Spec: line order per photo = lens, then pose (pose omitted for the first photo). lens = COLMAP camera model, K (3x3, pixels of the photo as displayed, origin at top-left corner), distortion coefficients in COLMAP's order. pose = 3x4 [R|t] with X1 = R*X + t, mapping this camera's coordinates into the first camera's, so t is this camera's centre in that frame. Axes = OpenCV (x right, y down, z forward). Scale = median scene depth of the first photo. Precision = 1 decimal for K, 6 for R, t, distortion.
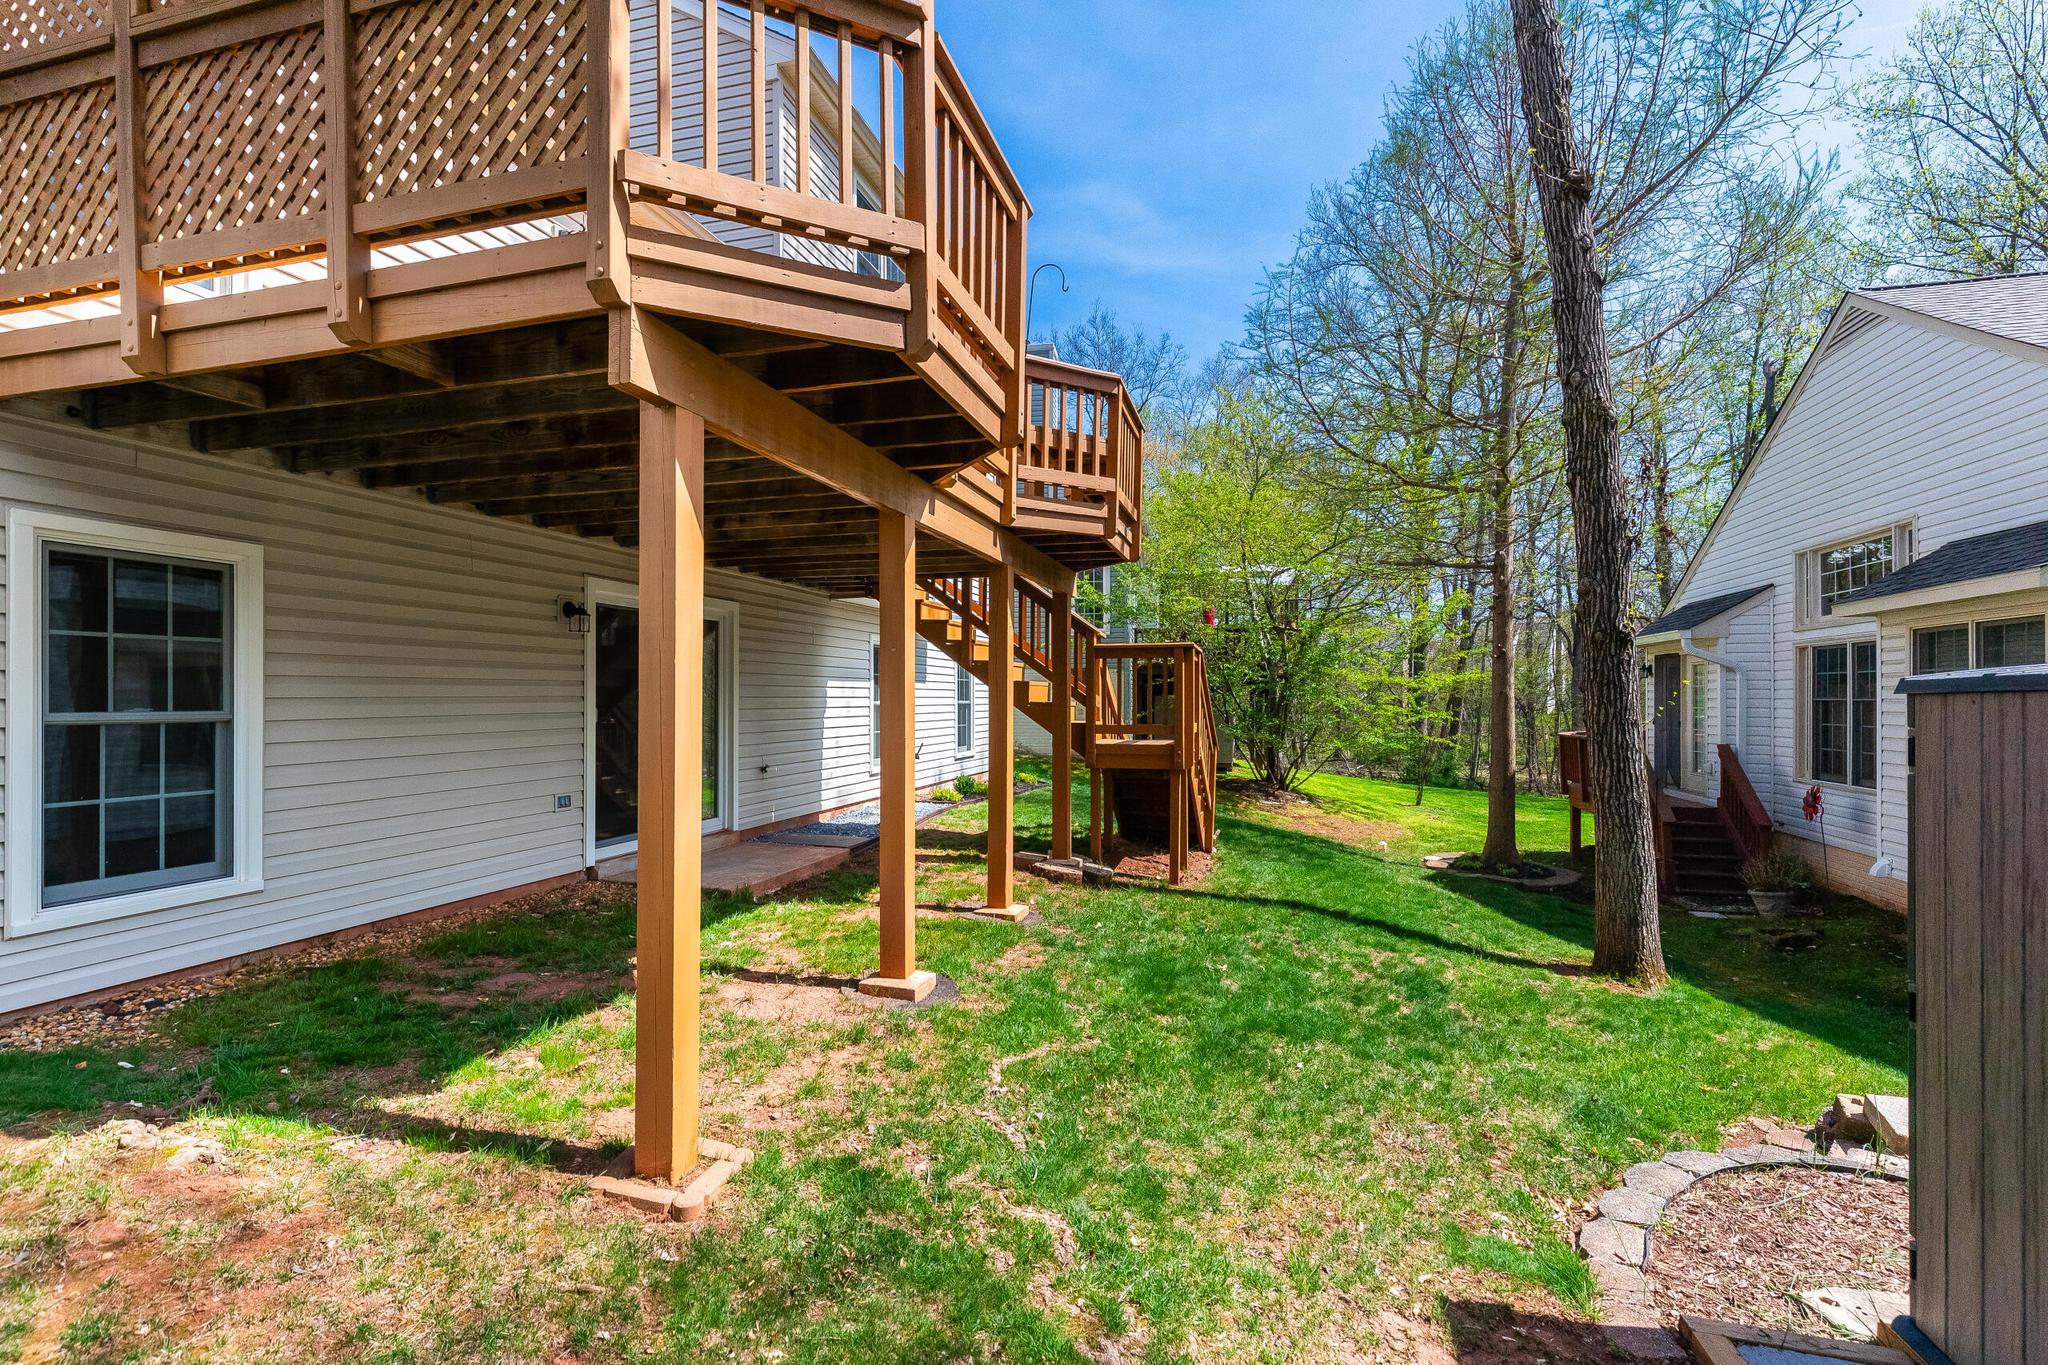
lens RADIAL K [[908.4, 0, 1030.7], [0, 908.4, 690.2], [0, 0, 1]] dist [0.005712, 0.000563]
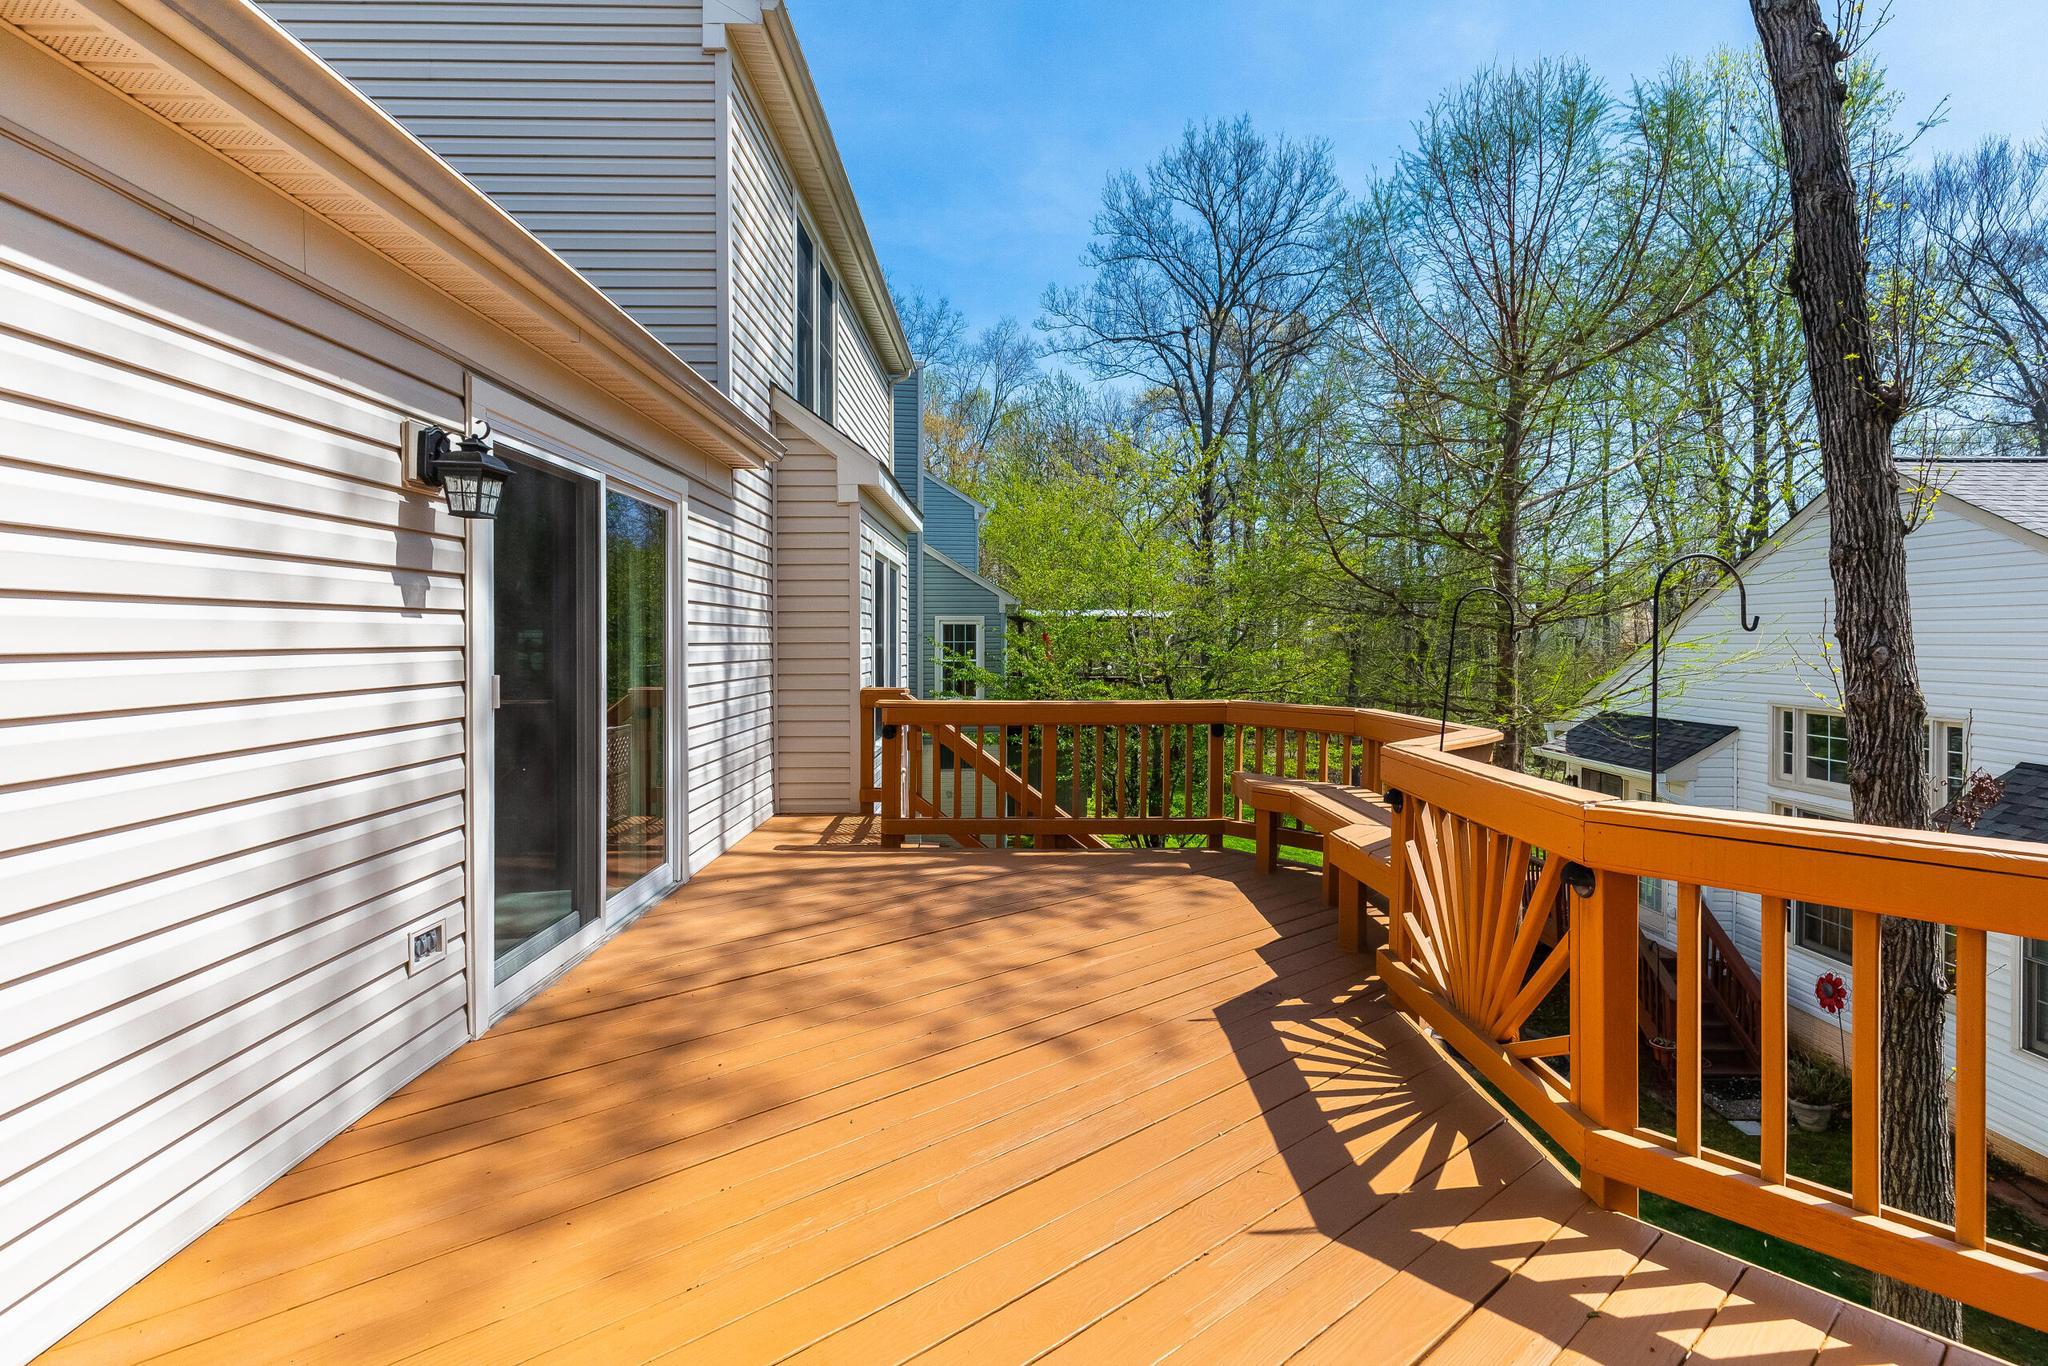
lens RADIAL K [[908.4, 0, 1021.6], [0, 908.4, 634.3], [0, 0, 1]] dist [0.005712, 0.000563]
pose [[0.960139, -0.001414, 0.279520, -0.056964], [-0.000650, 0.999973, 0.007291, -0.066483], [-0.279522, -0.007182, 0.960112, 0.084511]]
